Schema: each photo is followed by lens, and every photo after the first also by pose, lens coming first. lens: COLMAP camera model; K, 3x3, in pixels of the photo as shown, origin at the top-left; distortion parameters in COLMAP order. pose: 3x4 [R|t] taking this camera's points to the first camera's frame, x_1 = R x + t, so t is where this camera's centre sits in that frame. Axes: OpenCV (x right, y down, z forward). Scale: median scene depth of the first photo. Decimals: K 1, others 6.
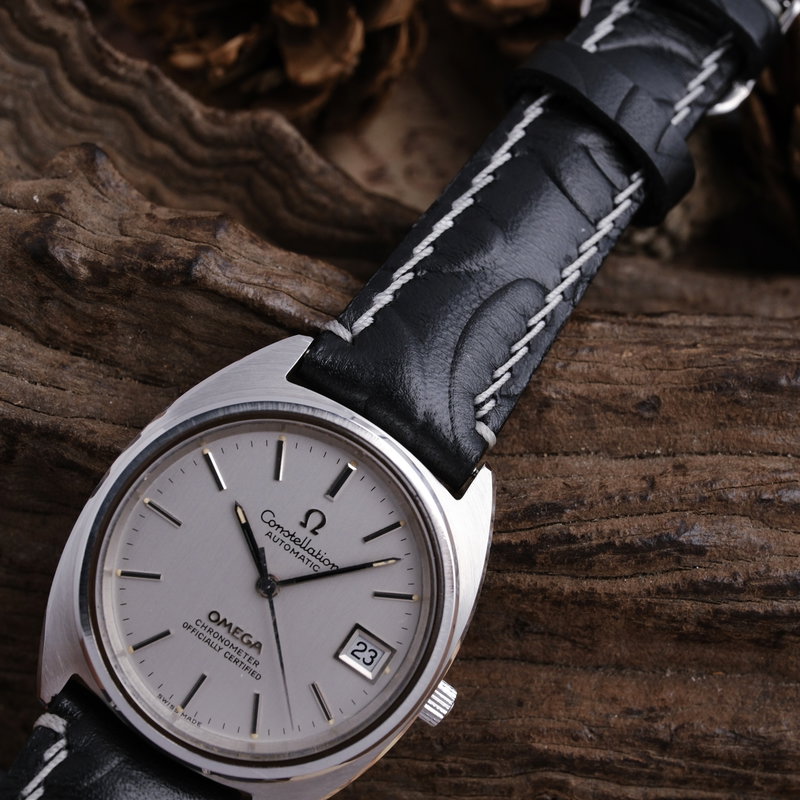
lens RADIAL K [[1495.5, 0, 400.0], [0, 1495.5, 400.0], [0, 0, 1]] dist [0.012984, 0.075372]
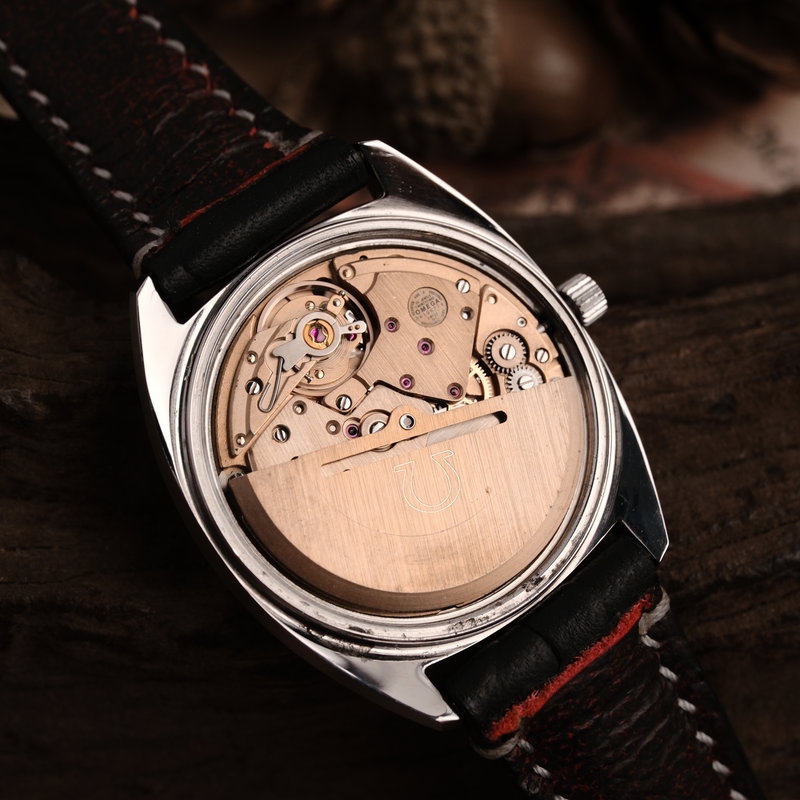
lens RADIAL K [[1495.5, 0, 400.0], [0, 1495.5, 400.0], [0, 0, 1]] dist [0.012984, 0.075372]
pose [[0.973296, -0.224780, 0.046570, -0.053593], [0.220068, 0.971391, 0.089277, -0.118445], [-0.065306, -0.076644, 0.994917, 0.159473]]
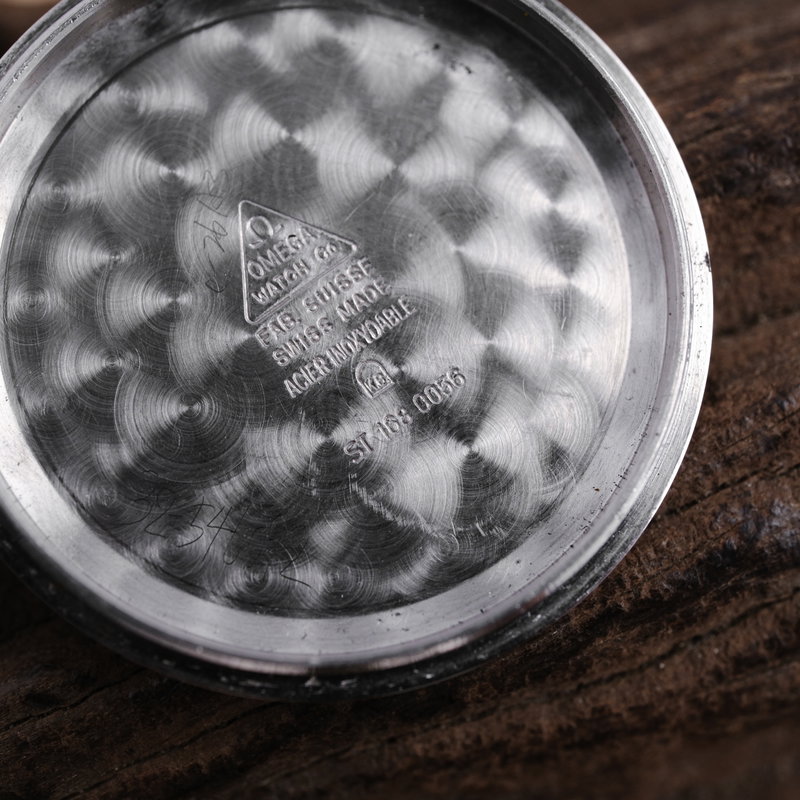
lens RADIAL K [[1495.5, 0, 400.0], [0, 1495.5, 400.0], [0, 0, 1]] dist [0.012984, 0.075372]
pose [[0.939766, -0.336655, 0.059184, 0.074901], [0.319615, 0.926836, 0.197029, -0.067025], [-0.121184, -0.166245, 0.978610, 0.568116]]
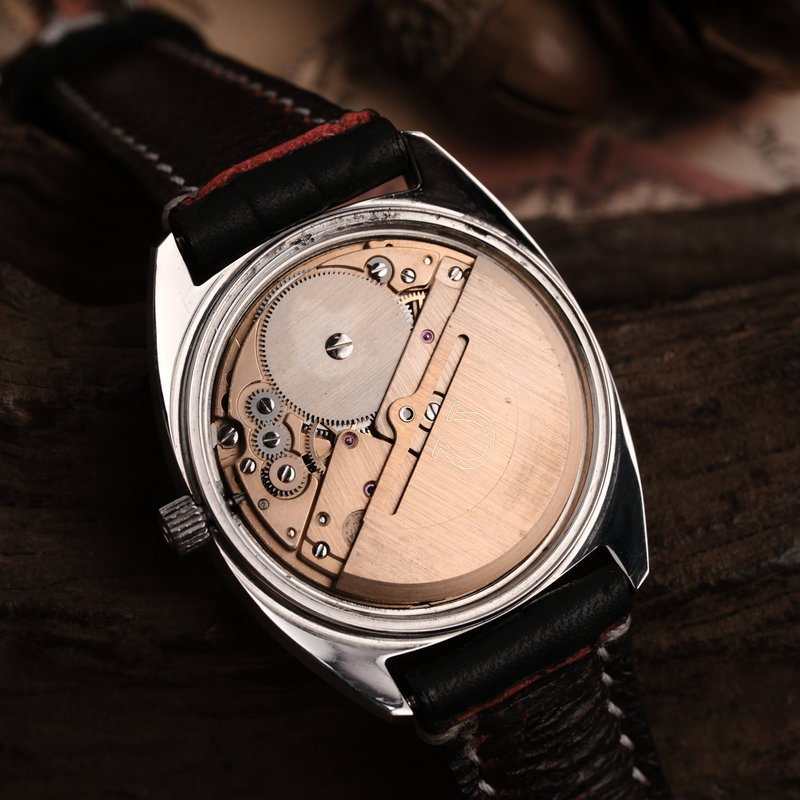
lens RADIAL K [[1495.5, 0, 400.0], [0, 1495.5, 400.0], [0, 0, 1]] dist [0.012984, 0.075372]
pose [[0.972638, -0.227644, 0.046397, -0.043740], [0.222939, 0.970735, 0.089285, -0.118832], [-0.065365, -0.076498, 0.994925, 0.160146]]
